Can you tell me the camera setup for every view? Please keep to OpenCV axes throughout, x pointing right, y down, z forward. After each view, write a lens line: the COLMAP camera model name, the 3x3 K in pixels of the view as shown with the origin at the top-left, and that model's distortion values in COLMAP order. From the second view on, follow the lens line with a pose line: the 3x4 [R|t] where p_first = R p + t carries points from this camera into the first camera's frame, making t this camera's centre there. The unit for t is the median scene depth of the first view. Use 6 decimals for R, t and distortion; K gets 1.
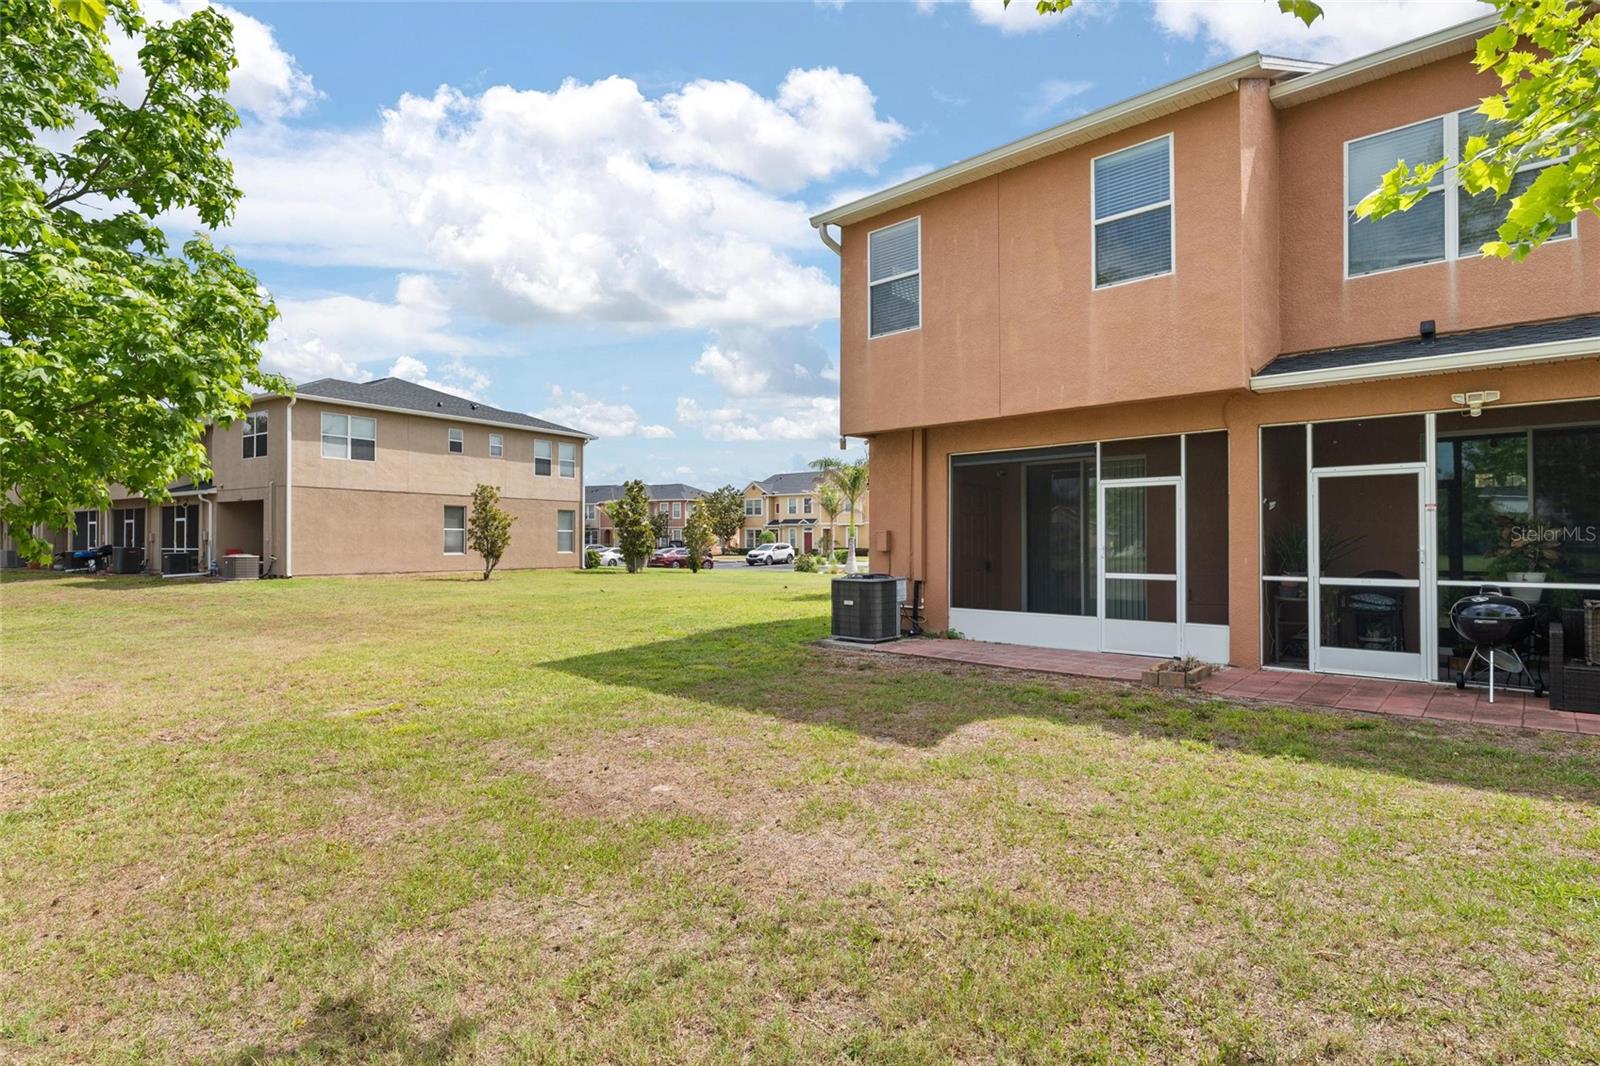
lens RADIAL K [[835.9, 0, 804.1], [0, 835.9, 534.4], [0, 0, 1]] dist [-0.002987, -0.000282]
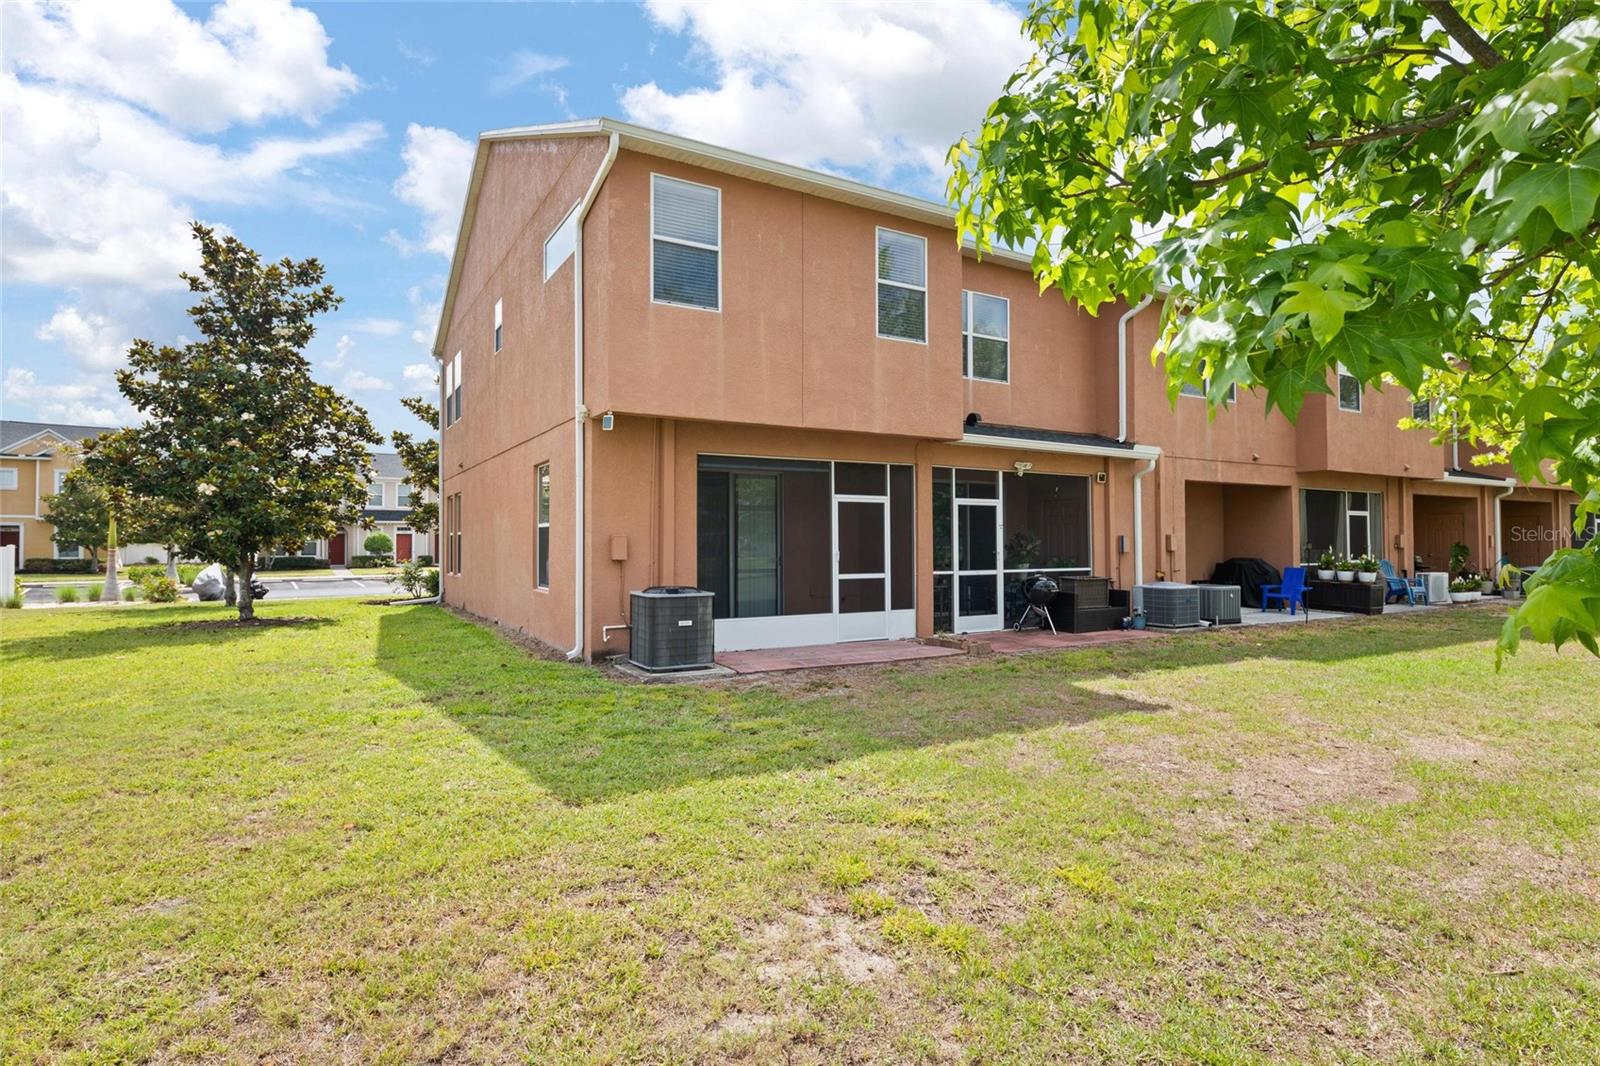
lens RADIAL K [[835.9, 0, 803.5], [0, 835.9, 532.7], [0, 0, 1]] dist [-0.002987, -0.000282]
pose [[0.257490, 0.016820, 0.966135, -0.833841], [-0.002824, 0.999857, -0.016655, 0.007807], [-0.966277, 0.001560, 0.257500, 0.799918]]
